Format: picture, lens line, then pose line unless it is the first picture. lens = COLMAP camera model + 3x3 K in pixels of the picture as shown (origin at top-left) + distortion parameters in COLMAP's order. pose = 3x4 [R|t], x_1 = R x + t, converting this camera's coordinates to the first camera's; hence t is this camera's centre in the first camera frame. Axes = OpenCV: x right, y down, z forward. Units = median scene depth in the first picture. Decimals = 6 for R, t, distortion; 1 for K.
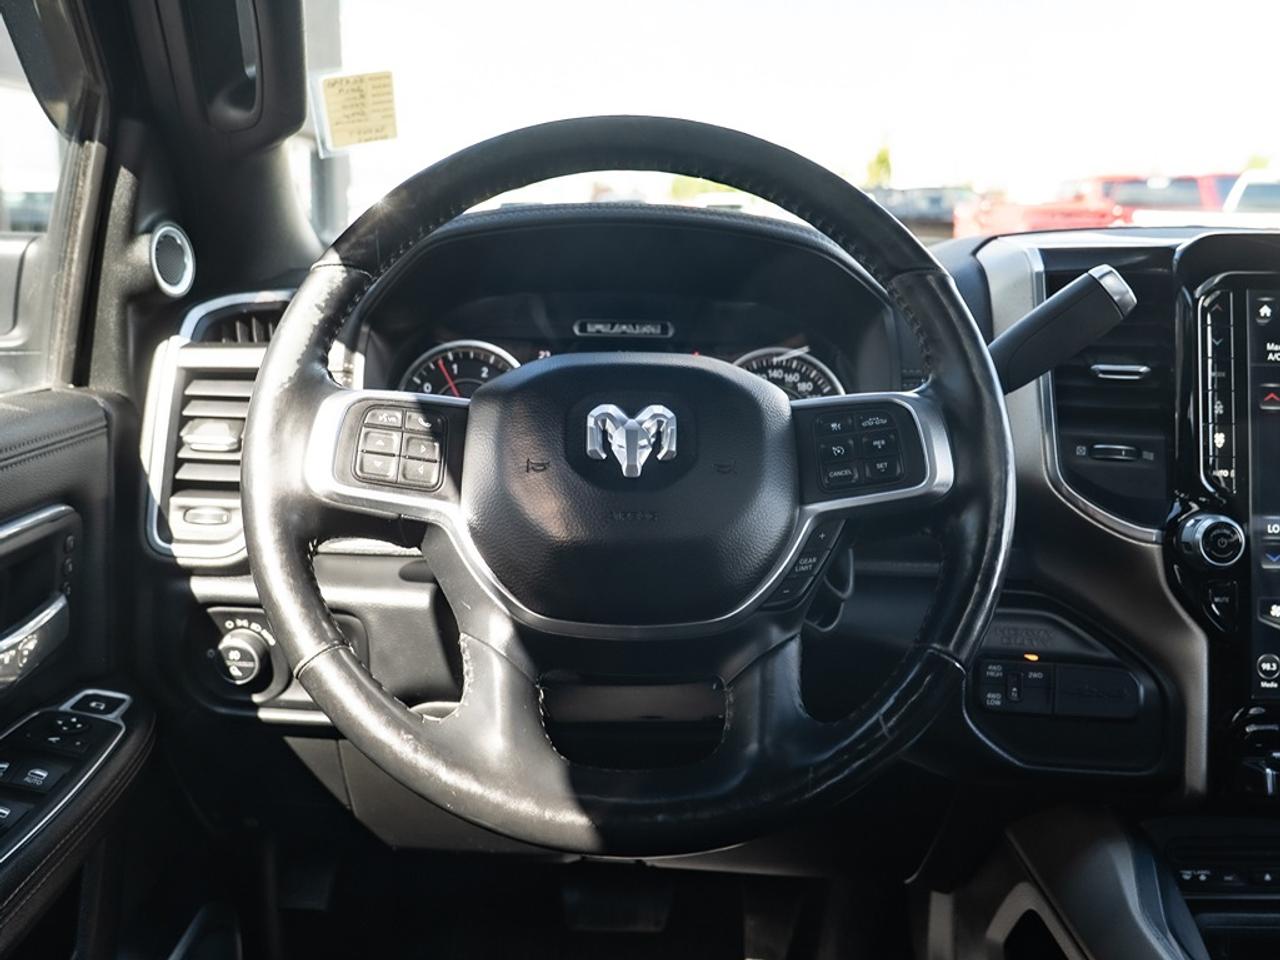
lens RADIAL K [[1125.3, 0, 624.7], [0, 1125.3, 433.3], [0, 0, 1]] dist [-0.019865, -0.008083]
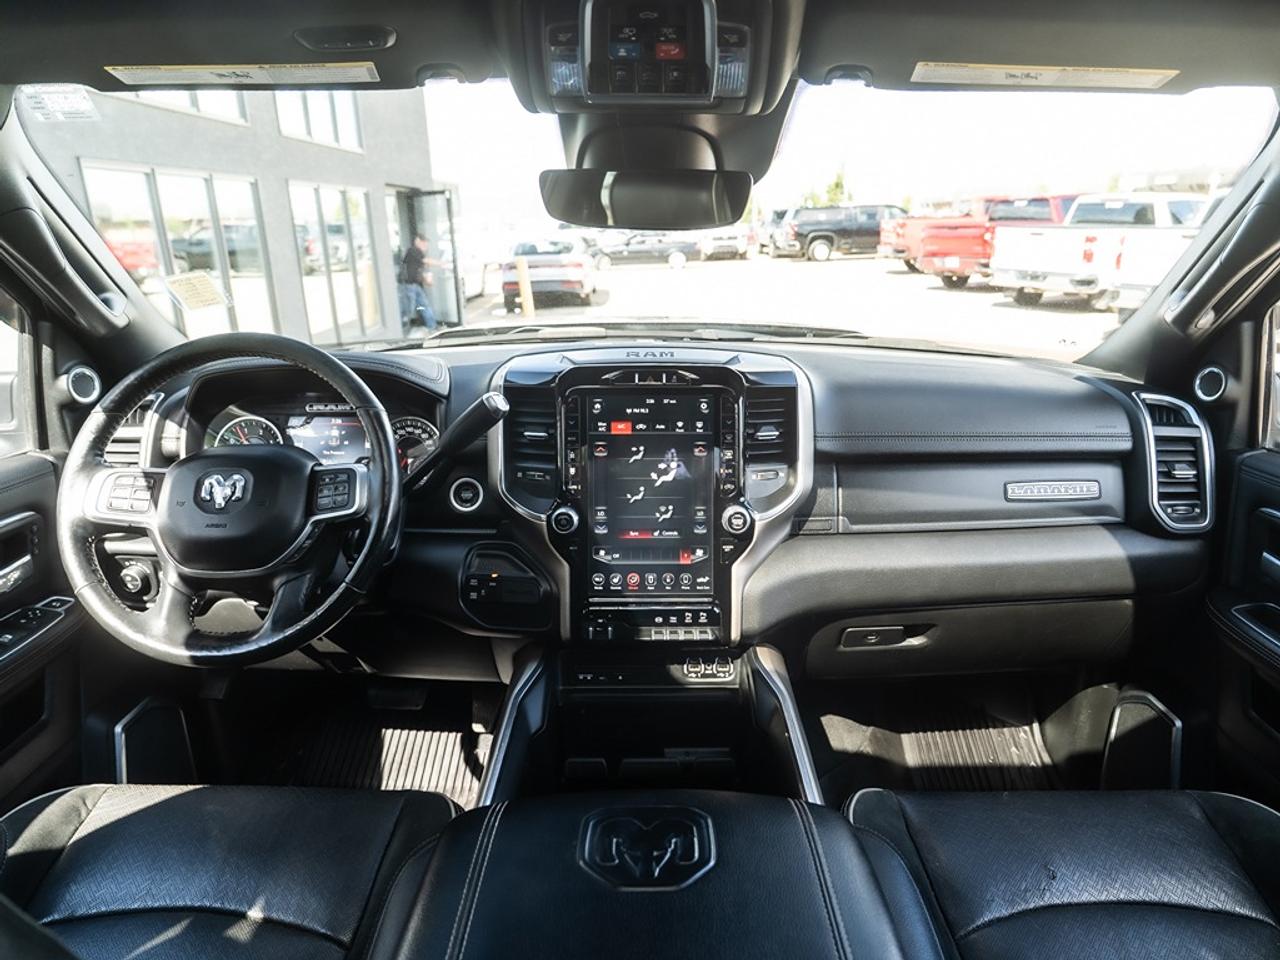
lens RADIAL K [[800.0, 0, 660.8], [0, 800.0, 483.2], [0, 0, 1]] dist [-0.030166, 0.010034]
pose [[0.999711, -0.018202, -0.015716, 0.702443], [0.019994, 0.992252, 0.122626, -0.144840], [0.013362, -0.122905, 0.992328, -0.441286]]
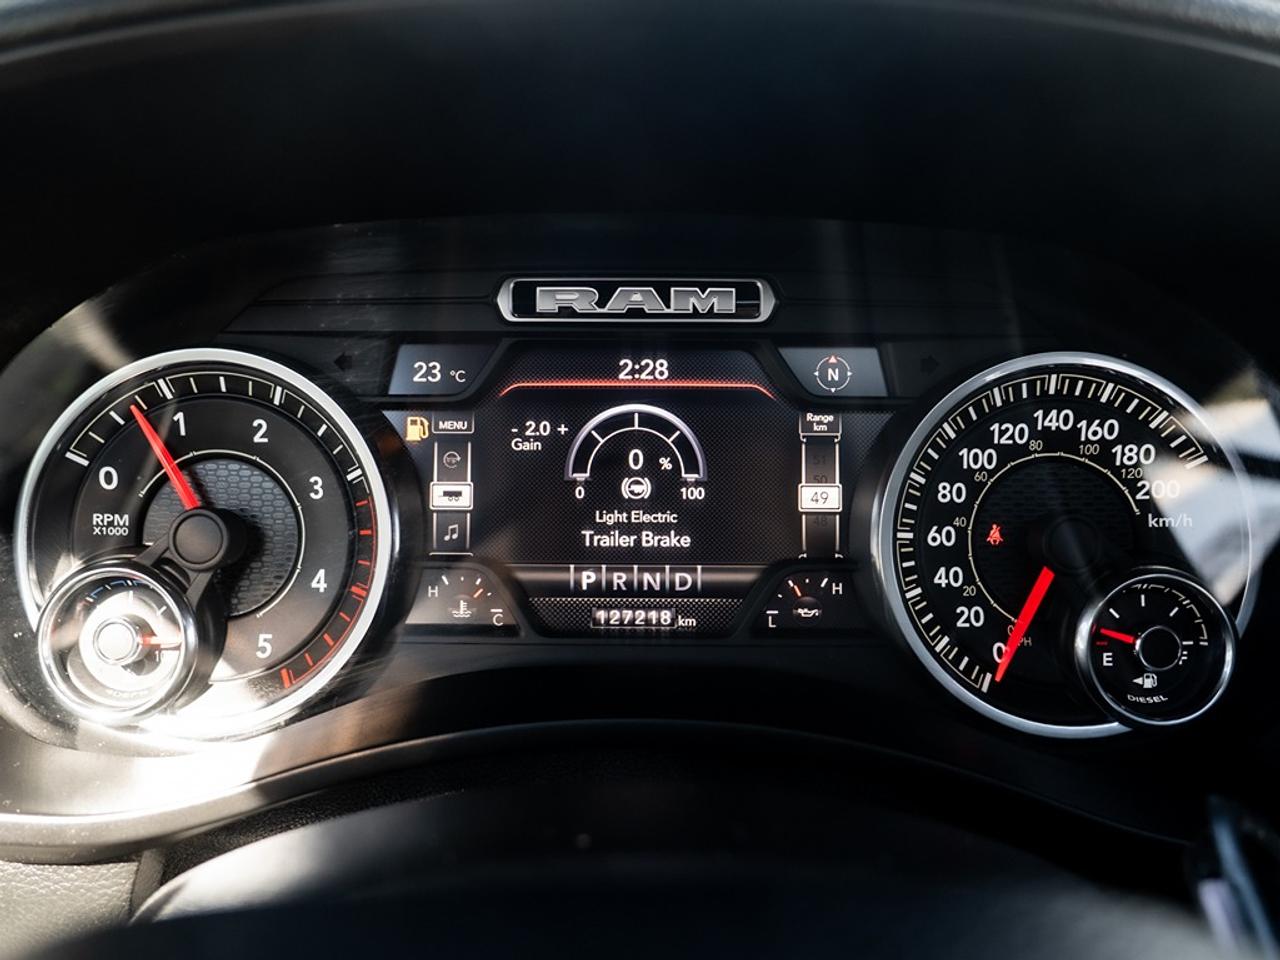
lens RADIAL K [[800.0, 0, 604.2], [0, 800.0, 459.9], [0, 0, 1]] dist [-0.030166, 0.010034]
pose [[0.999399, -0.014155, -0.031639, -0.004408], [0.019407, 0.984833, 0.172416, -0.104577], [0.028718, -0.172926, 0.984516, 0.887134]]
